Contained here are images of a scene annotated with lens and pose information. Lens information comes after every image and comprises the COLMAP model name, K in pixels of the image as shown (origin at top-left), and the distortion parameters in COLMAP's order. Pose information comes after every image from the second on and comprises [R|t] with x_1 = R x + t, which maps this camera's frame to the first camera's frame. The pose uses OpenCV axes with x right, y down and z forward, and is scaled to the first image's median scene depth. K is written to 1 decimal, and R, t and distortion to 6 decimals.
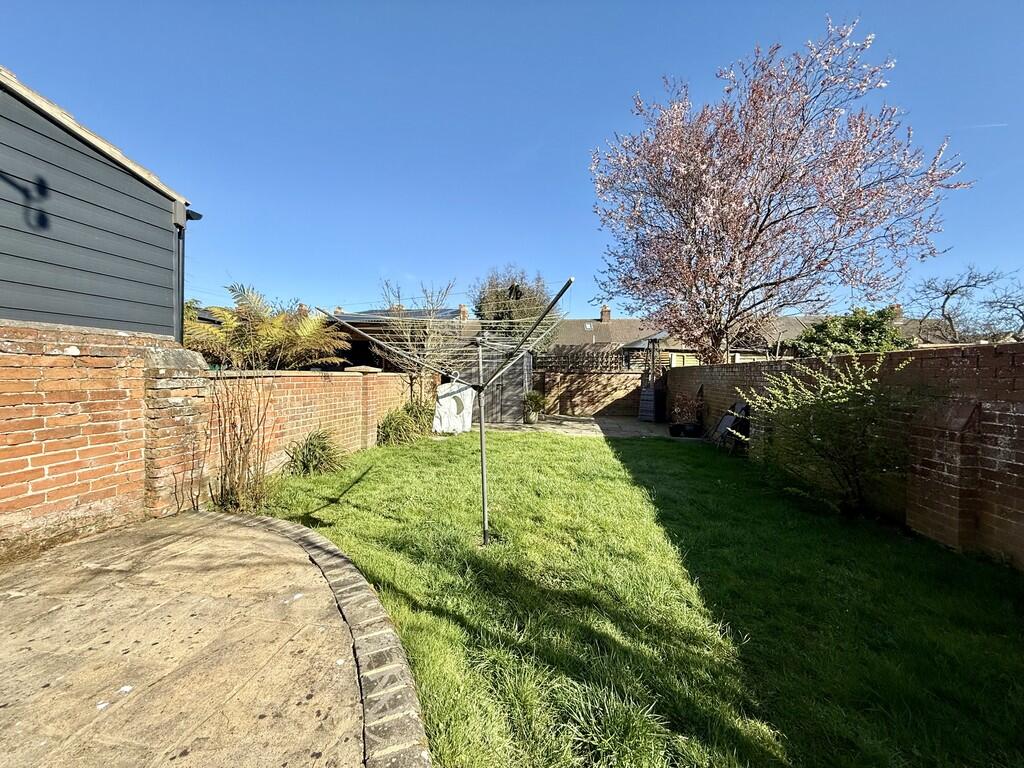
lens RADIAL K [[407.0, 0, 510.4], [0, 407.0, 388.7], [0, 0, 1]] dist [-0.000234, -0.000273]
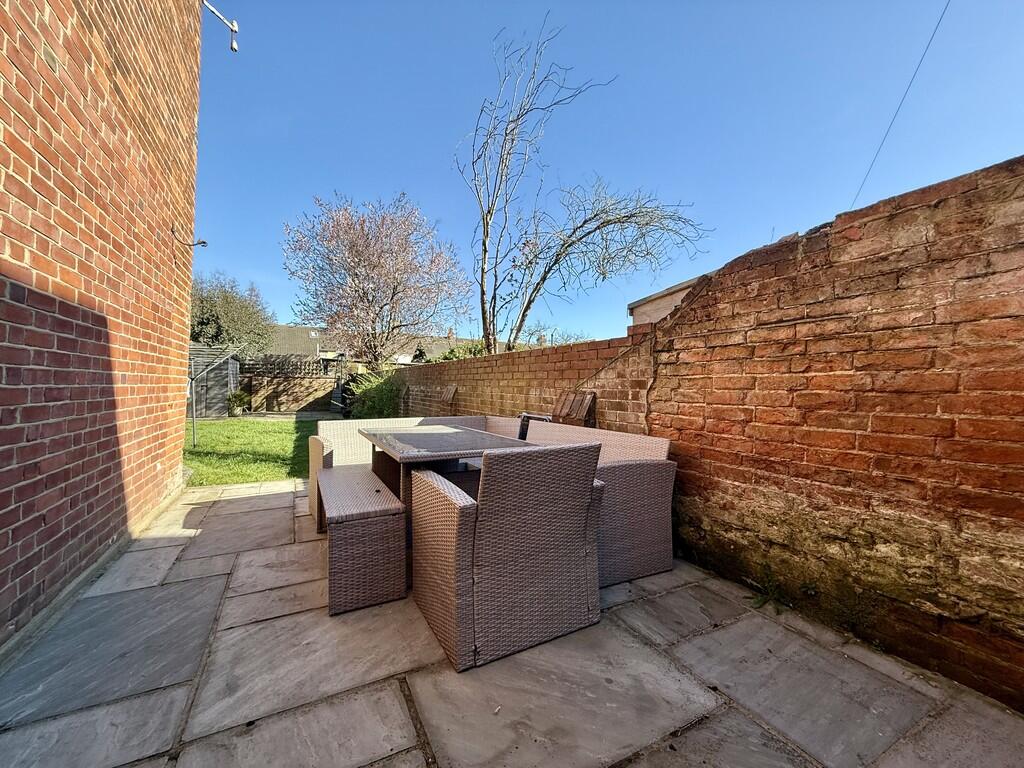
lens RADIAL K [[407.0, 0, 511.0], [0, 407.0, 383.6], [0, 0, 1]] dist [-0.000234, -0.000273]
pose [[0.816431, 0.003894, 0.577430, 0.017549], [0.014947, 0.999500, -0.027874, 0.030096], [-0.577250, 0.031388, 0.815964, -0.492548]]
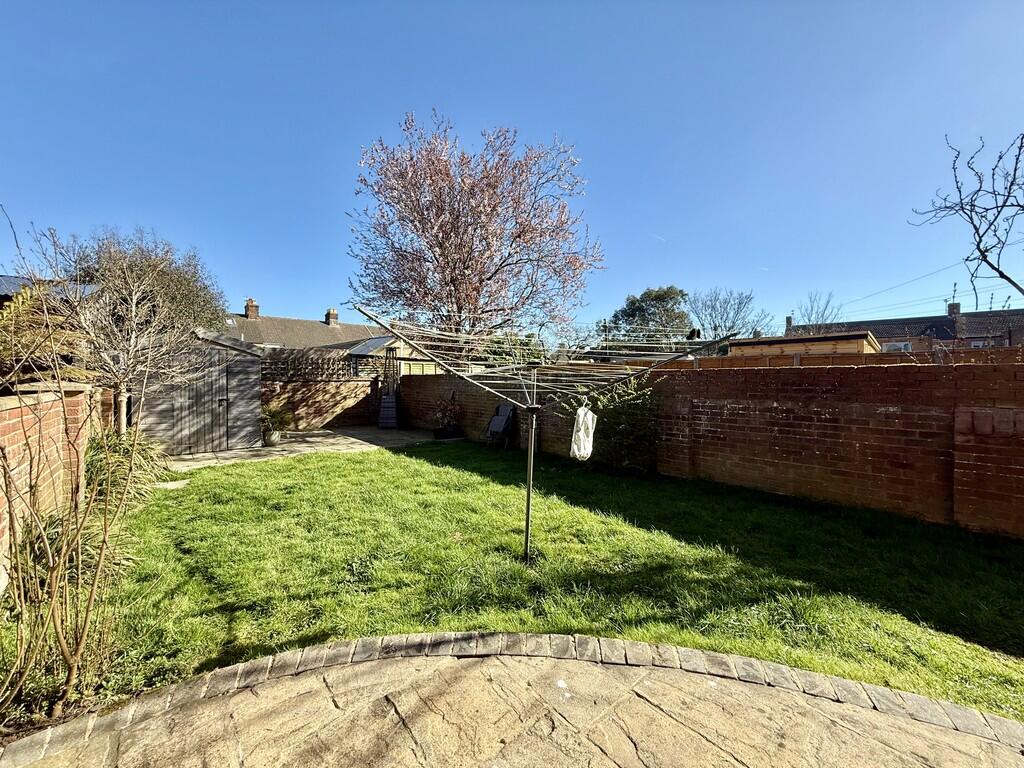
lens RADIAL K [[407.0, 0, 511.4], [0, 407.0, 382.1], [0, 0, 1]] dist [-0.000234, -0.000273]
pose [[0.656305, -0.016819, 0.754308, -0.232422], [0.034306, 0.999383, -0.007565, -0.017055], [-0.753715, 0.030843, 0.656477, 0.102360]]
